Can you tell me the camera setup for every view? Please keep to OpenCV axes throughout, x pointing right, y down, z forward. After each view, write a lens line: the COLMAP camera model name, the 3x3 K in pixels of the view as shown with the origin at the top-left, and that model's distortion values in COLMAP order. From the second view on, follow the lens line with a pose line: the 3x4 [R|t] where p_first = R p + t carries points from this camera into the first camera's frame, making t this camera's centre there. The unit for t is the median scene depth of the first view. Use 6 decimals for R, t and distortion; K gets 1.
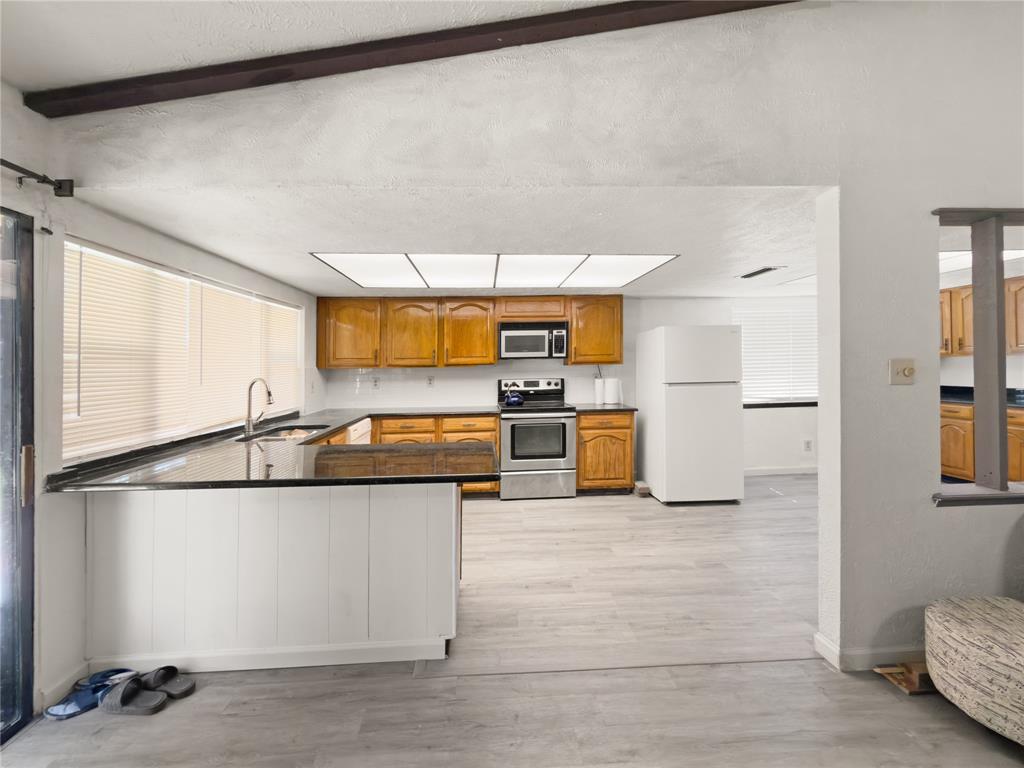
lens RADIAL K [[417.1, 0, 497.0], [0, 417.1, 357.1], [0, 0, 1]] dist [-0.006686, 0.000934]
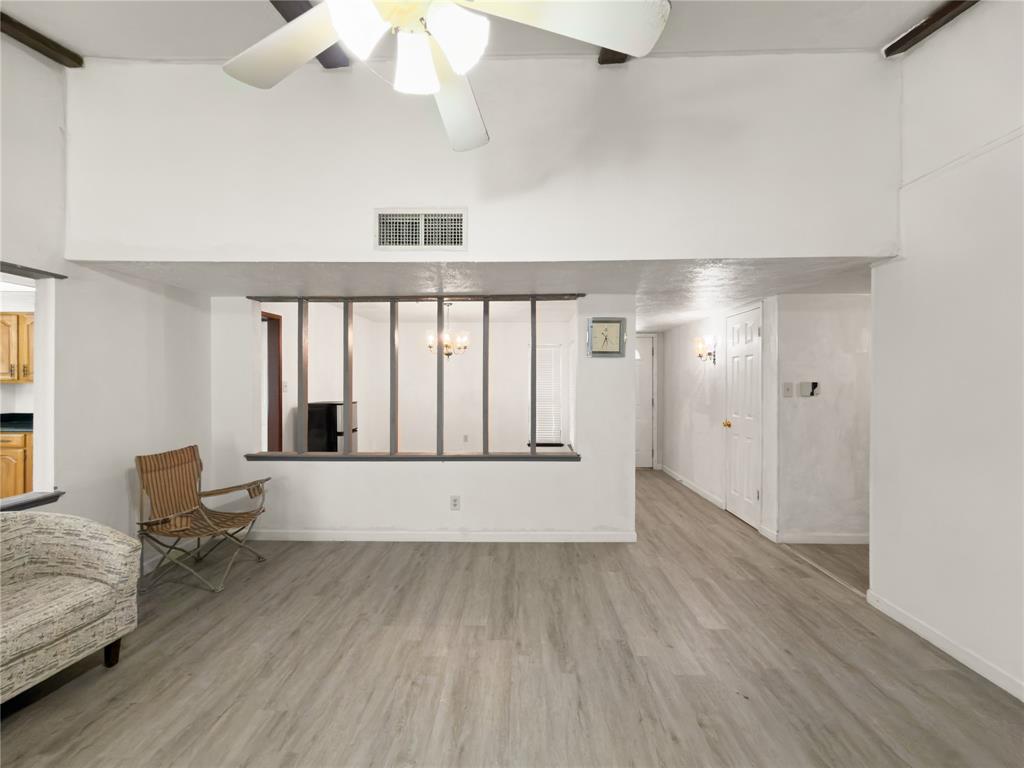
lens RADIAL K [[417.1, 0, 516.1], [0, 417.1, 380.0], [0, 0, 1]] dist [-0.006686, 0.000934]
pose [[0.047622, 0.022637, 0.998609, 0.213491], [-0.026923, 0.999409, -0.021371, -0.019937], [-0.998503, -0.025867, 0.048204, -0.213012]]
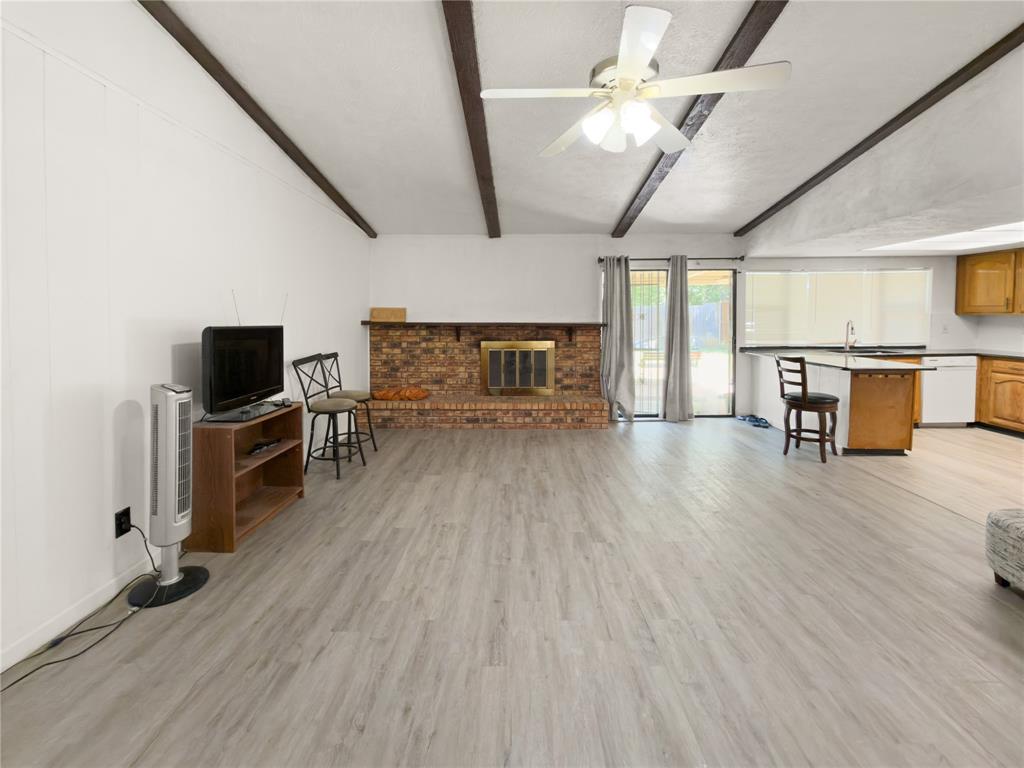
lens RADIAL K [[417.1, 0, 520.1], [0, 417.1, 348.2], [0, 0, 1]] dist [-0.006686, 0.000934]
pose [[-0.044309, 0.090542, -0.994907, 0.907493], [0.029972, 0.995557, 0.089266, -0.020984], [0.998568, -0.025864, -0.046826, -0.233913]]
